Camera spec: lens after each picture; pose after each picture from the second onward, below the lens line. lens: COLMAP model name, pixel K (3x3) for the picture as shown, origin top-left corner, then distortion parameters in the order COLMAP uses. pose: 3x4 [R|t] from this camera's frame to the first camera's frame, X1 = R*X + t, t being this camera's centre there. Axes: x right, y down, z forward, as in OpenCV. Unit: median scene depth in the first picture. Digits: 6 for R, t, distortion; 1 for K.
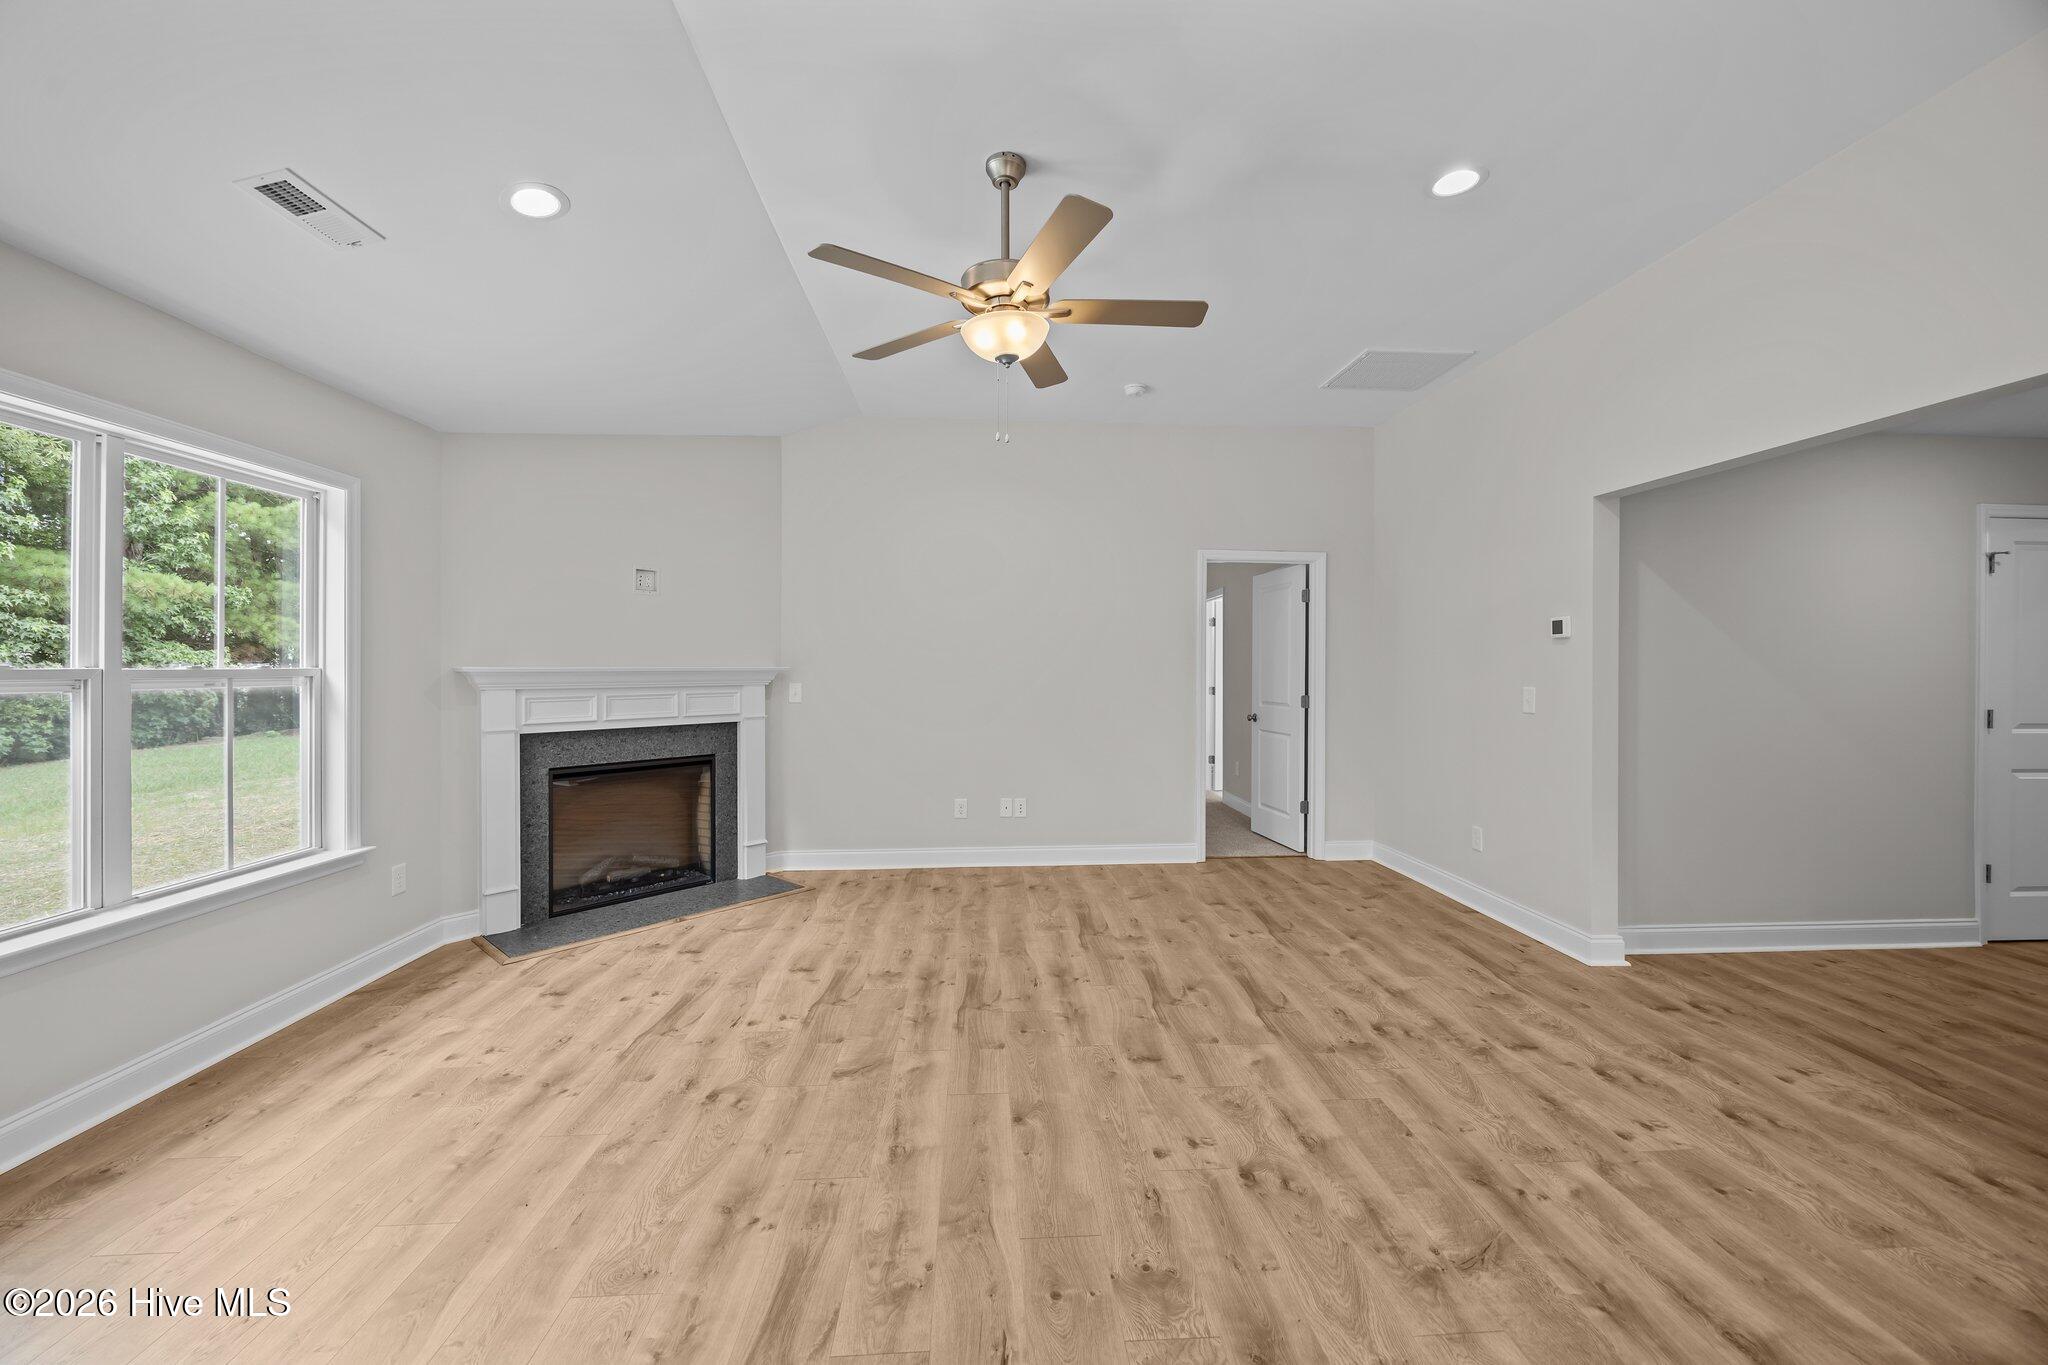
lens RADIAL K [[797.5, 0, 1031.7], [0, 797.5, 667.1], [0, 0, 1]] dist [0.000827, -0.000142]
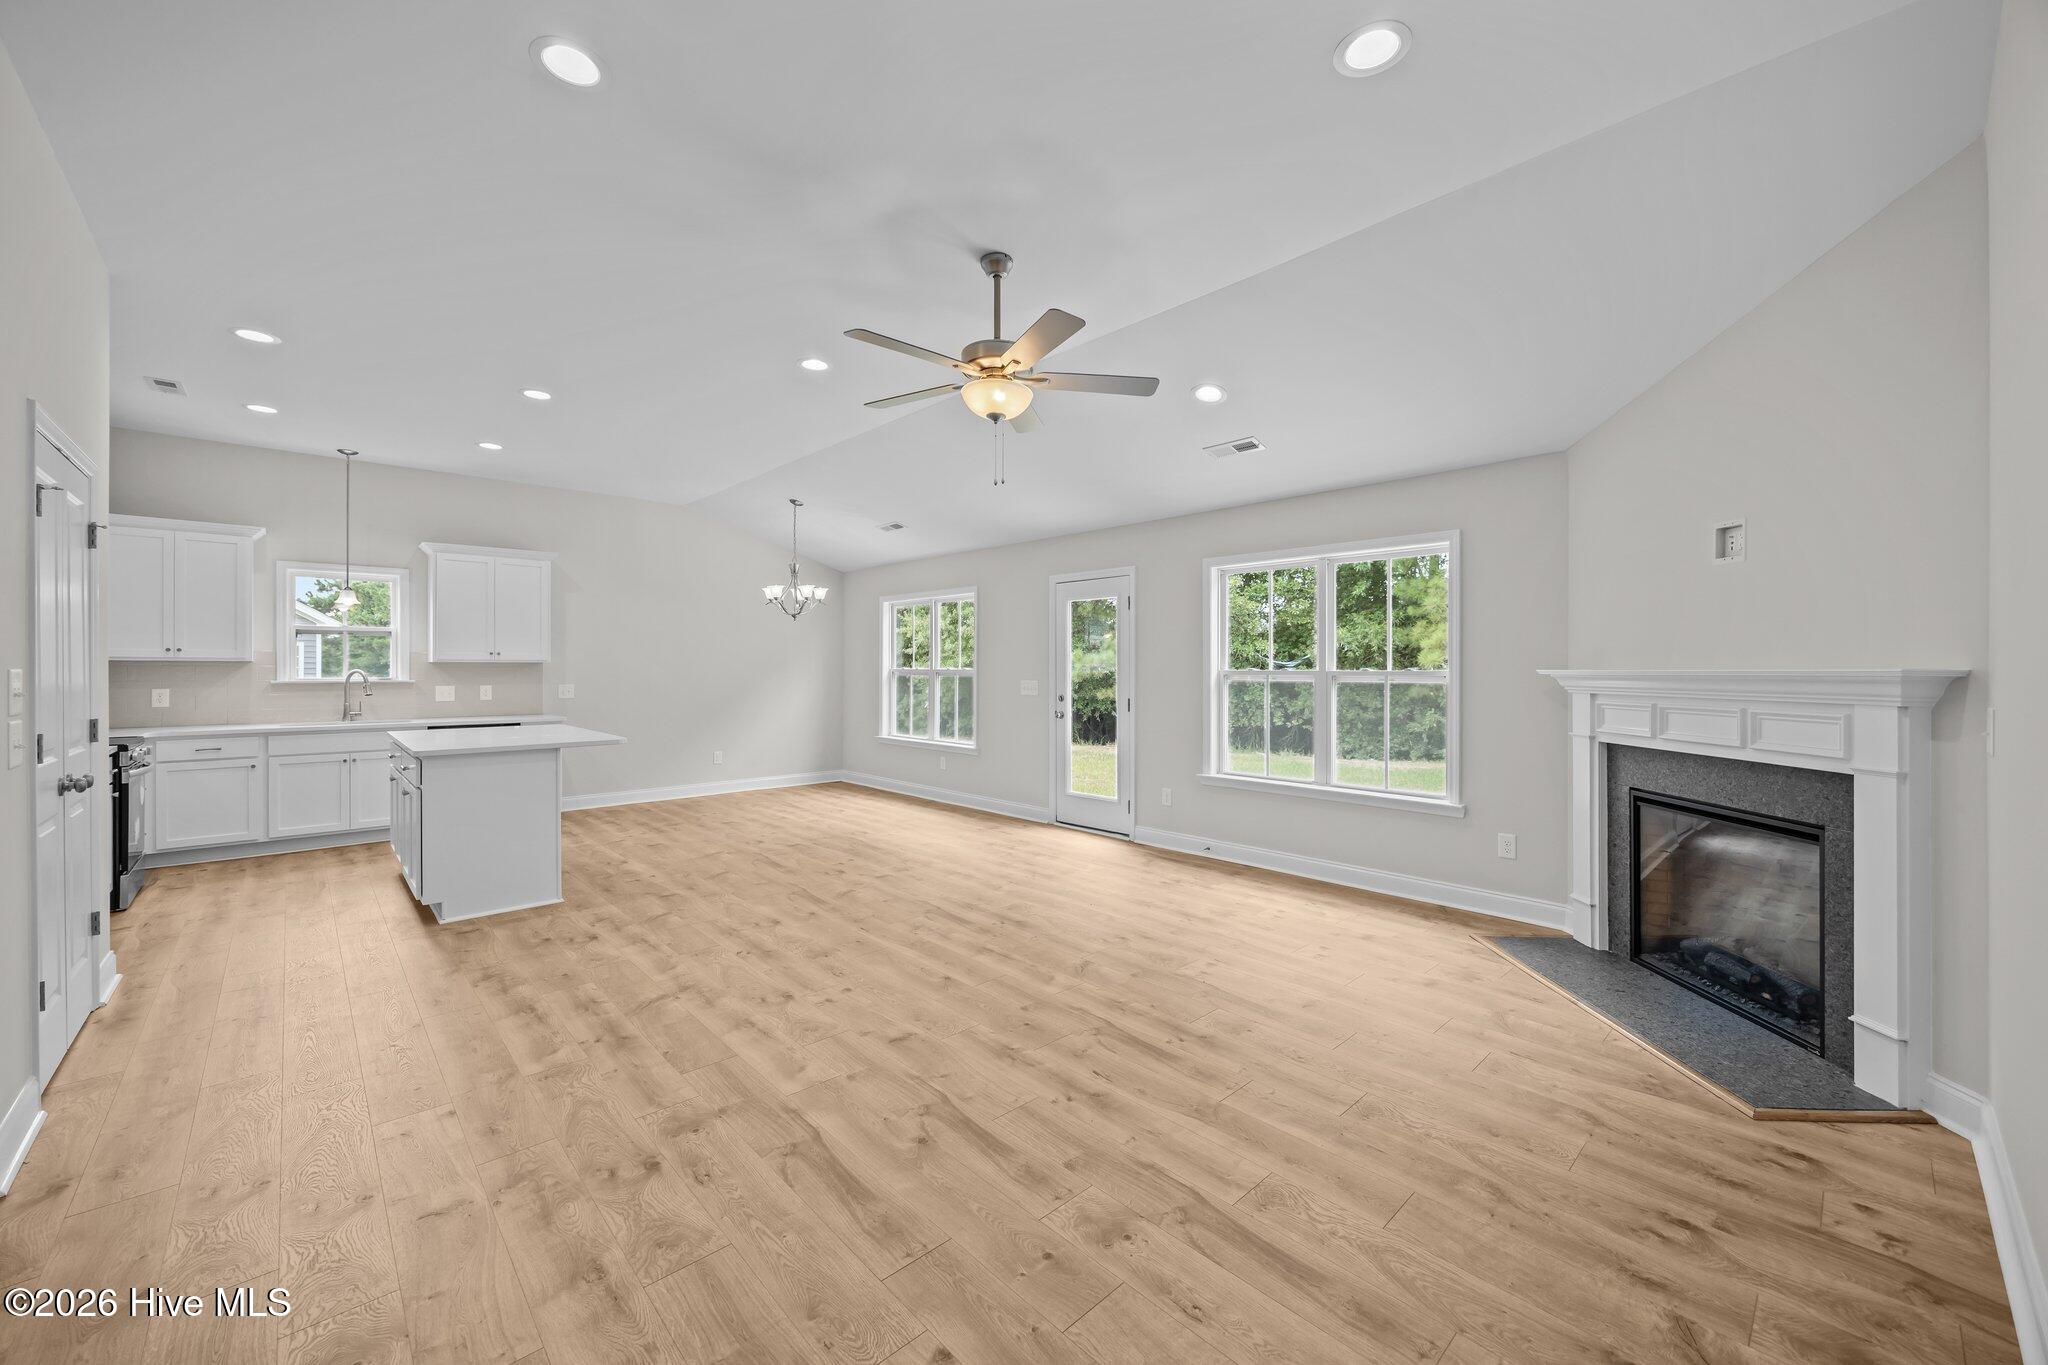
lens RADIAL K [[797.5, 0, 1031.7], [0, 797.5, 674.9], [0, 0, 1]] dist [0.000827, -0.000142]
pose [[-0.780075, 0.003544, -0.625676, 0.649631], [-0.000415, 0.999981, 0.006181, 0.001149], [0.625686, 0.005081, -0.780058, 1.871219]]
